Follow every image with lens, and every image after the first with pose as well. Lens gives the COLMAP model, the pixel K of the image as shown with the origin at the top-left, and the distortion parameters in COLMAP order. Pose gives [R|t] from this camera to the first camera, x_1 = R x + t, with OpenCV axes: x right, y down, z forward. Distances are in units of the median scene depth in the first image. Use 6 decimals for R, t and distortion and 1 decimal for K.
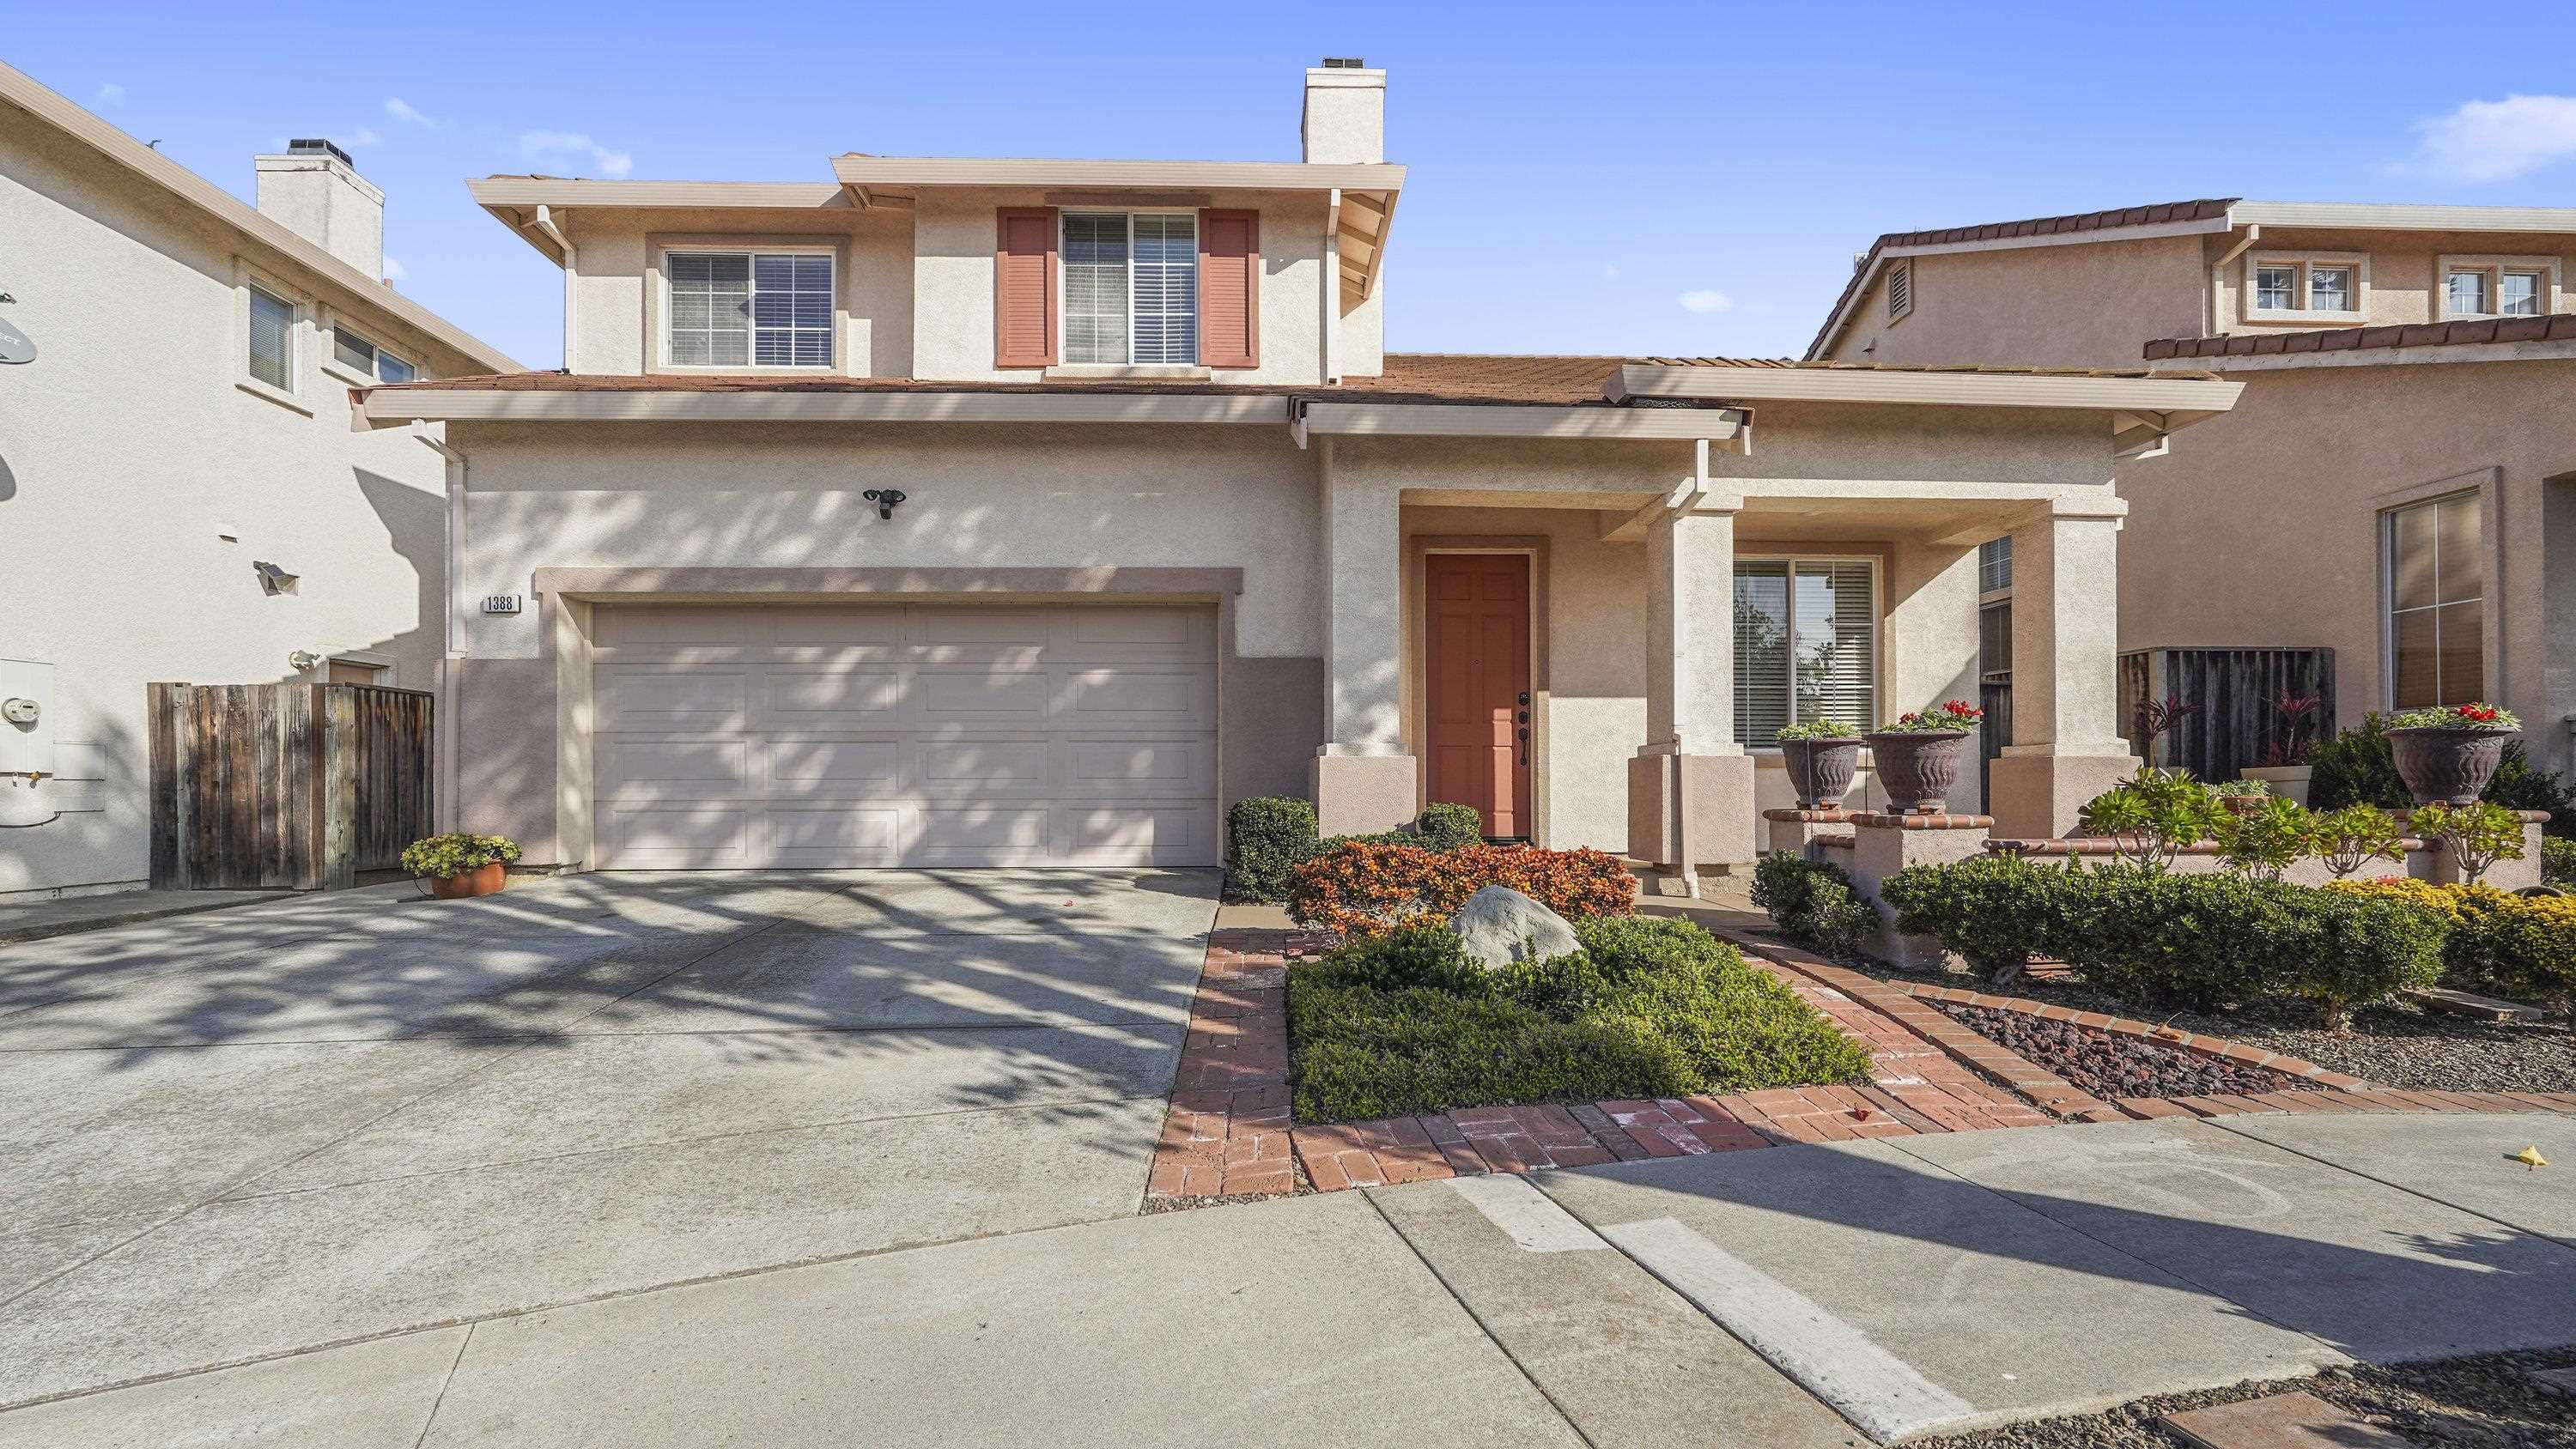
lens RADIAL K [[1140.5, 0, 1287.9], [0, 1140.5, 767.6], [0, 0, 1]] dist [-0.006193, 0.000276]
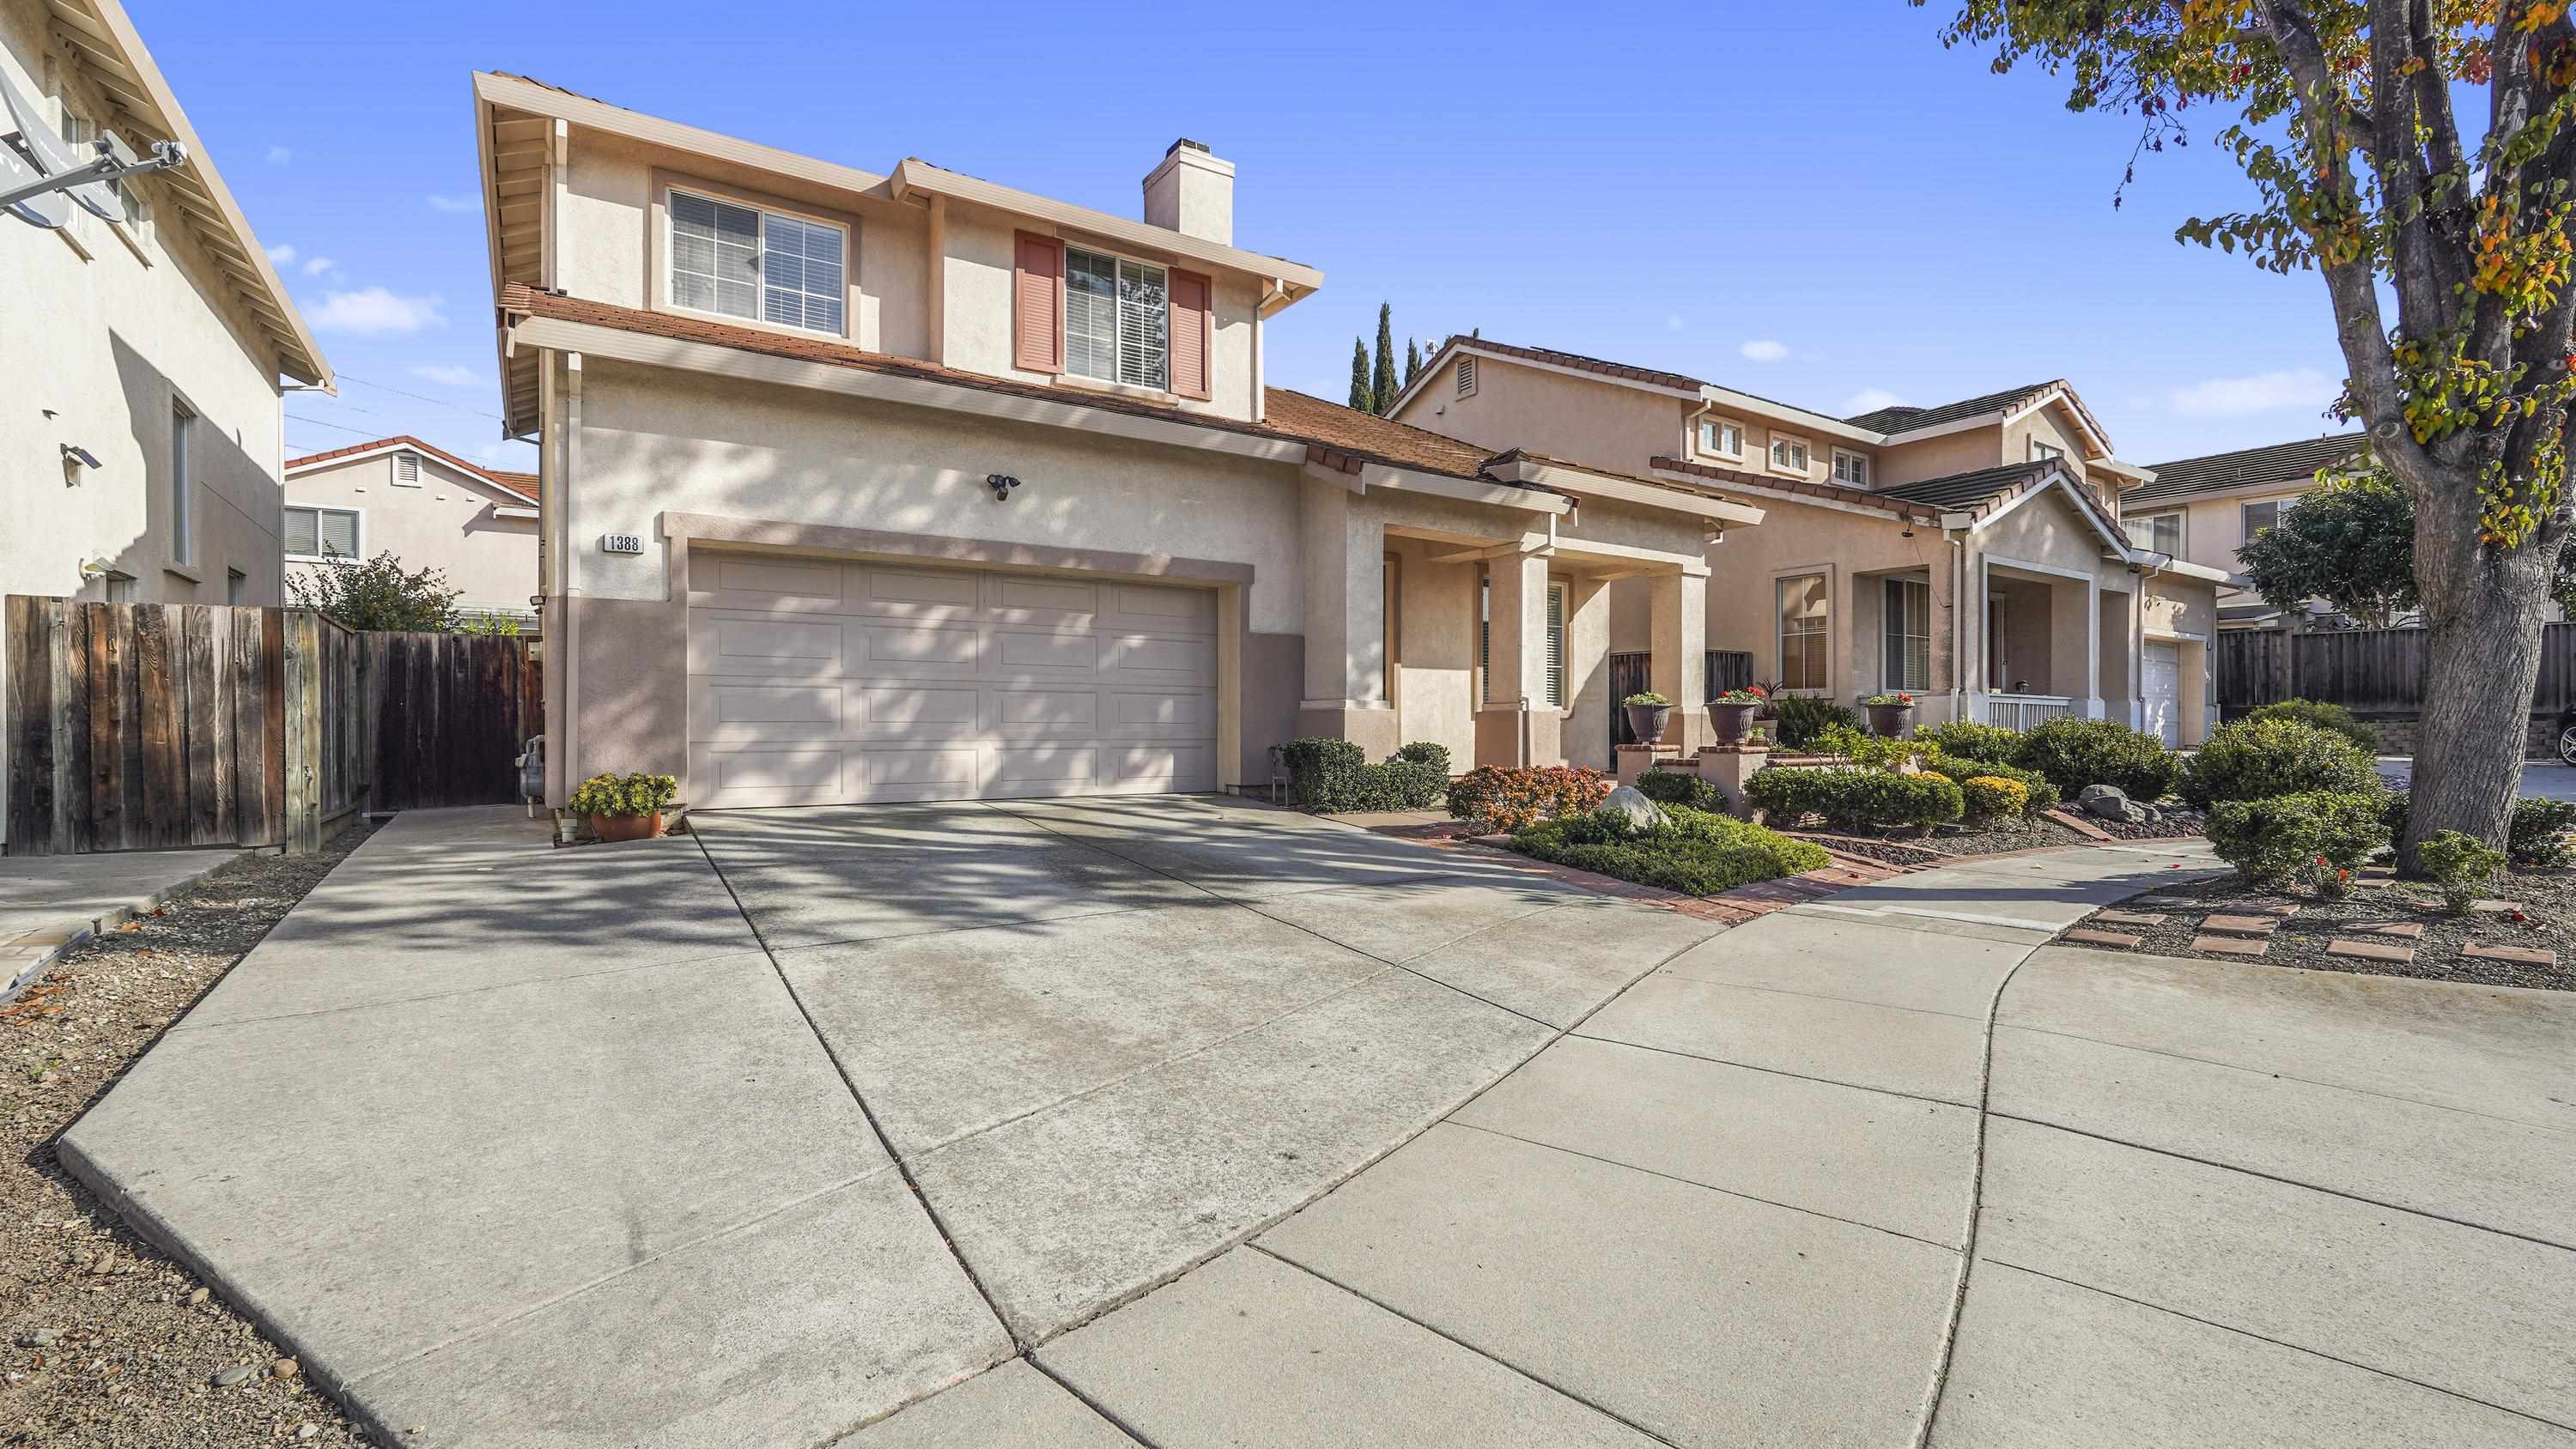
lens RADIAL K [[1151.4, 0, 1280.2], [0, 1151.4, 716.8], [0, 0, 1]] dist [-0.003198, 0.000392]
pose [[0.851942, 0.008772, 0.523563, -0.692645], [-0.009220, 0.999956, -0.001751, 0.004021], [-0.523555, -0.003335, 0.851985, -0.152438]]
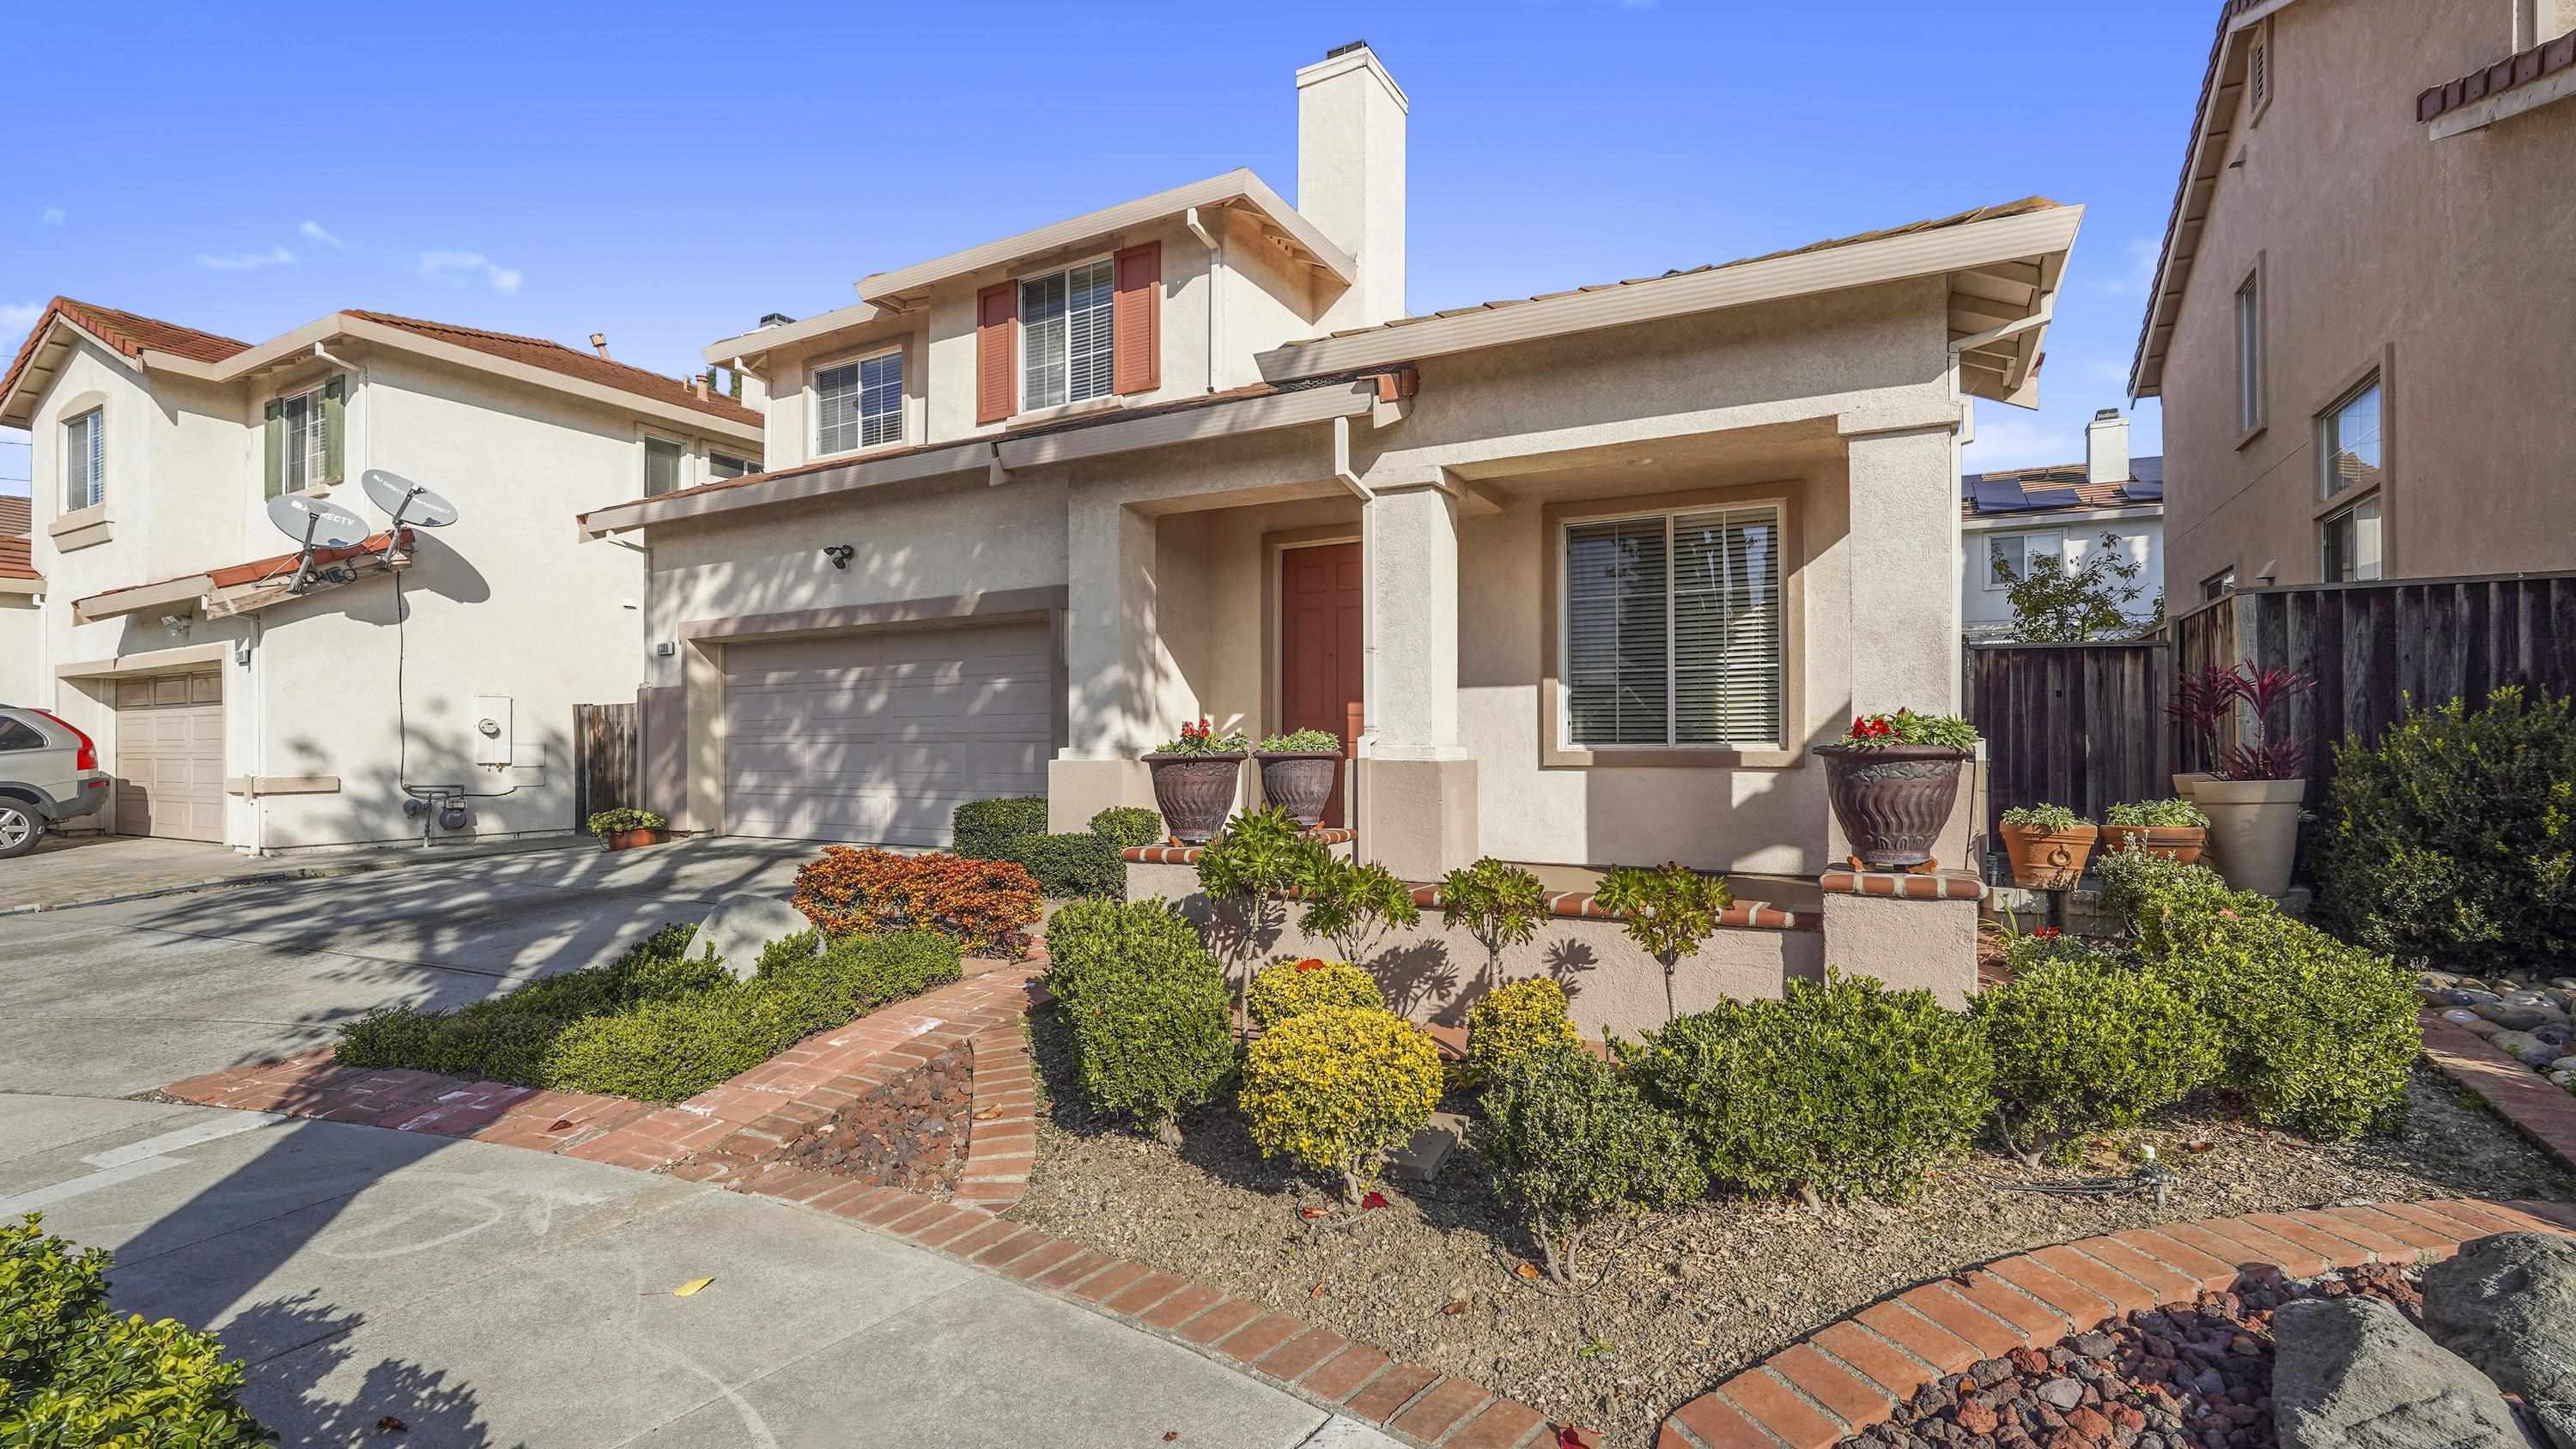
lens RADIAL K [[1111.2, 0, 1286.4], [0, 1111.2, 734.5], [0, 0, 1]] dist [0.003262, 0.000154]
pose [[0.862251, -0.007065, -0.506432, 0.665901], [0.010550, 0.999936, 0.004014, -0.029588], [0.506371, -0.008804, 0.862271, 0.168602]]
